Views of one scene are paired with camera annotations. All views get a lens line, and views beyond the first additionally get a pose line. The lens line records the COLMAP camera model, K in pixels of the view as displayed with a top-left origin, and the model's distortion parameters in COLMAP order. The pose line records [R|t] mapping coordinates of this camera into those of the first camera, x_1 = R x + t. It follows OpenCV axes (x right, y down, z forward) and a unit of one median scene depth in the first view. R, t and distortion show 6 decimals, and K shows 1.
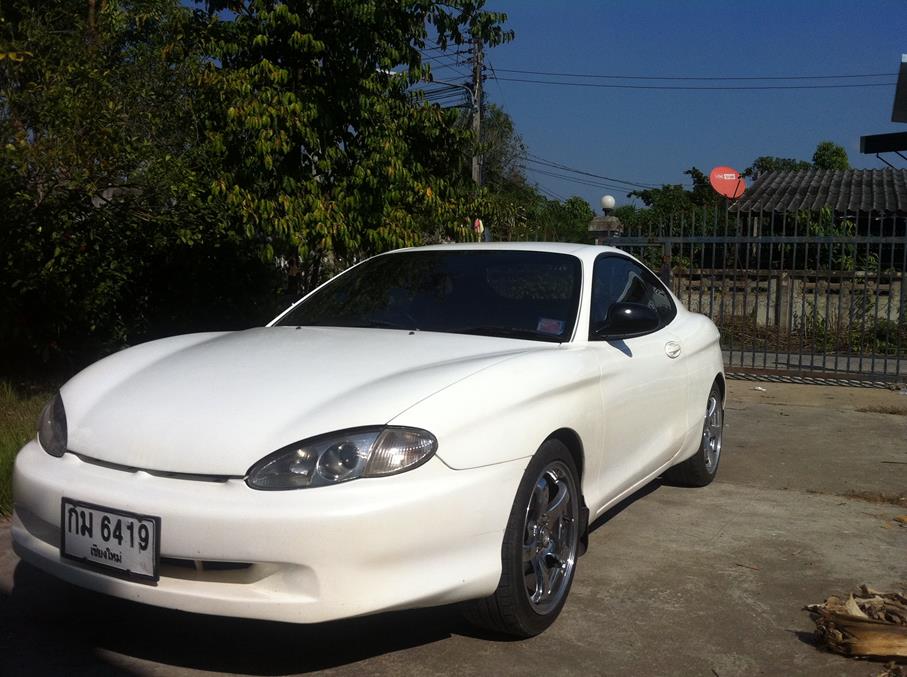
lens RADIAL K [[888.0, 0, 453.5], [0, 888.0, 338.5], [0, 0, 1]] dist [0.092441, -0.371291]
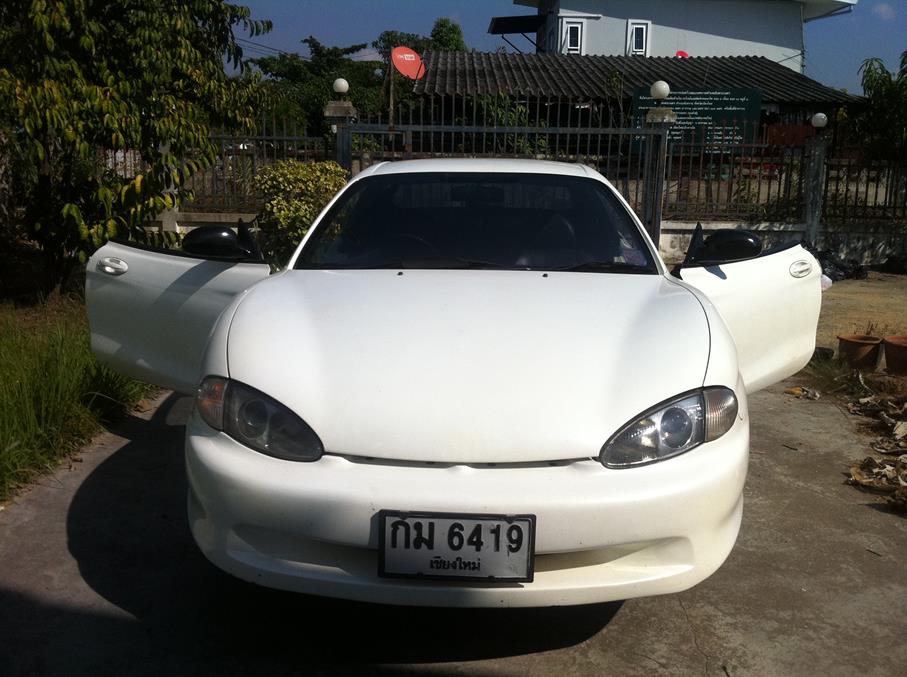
lens RADIAL K [[888.0, 0, 453.5], [0, 888.0, 338.5], [0, 0, 1]] dist [0.092441, -0.371291]
pose [[0.896162, -0.094358, 0.433579, -0.744839], [0.030349, 0.987875, 0.152259, -0.116648], [-0.442688, -0.123290, 0.888159, 0.227224]]
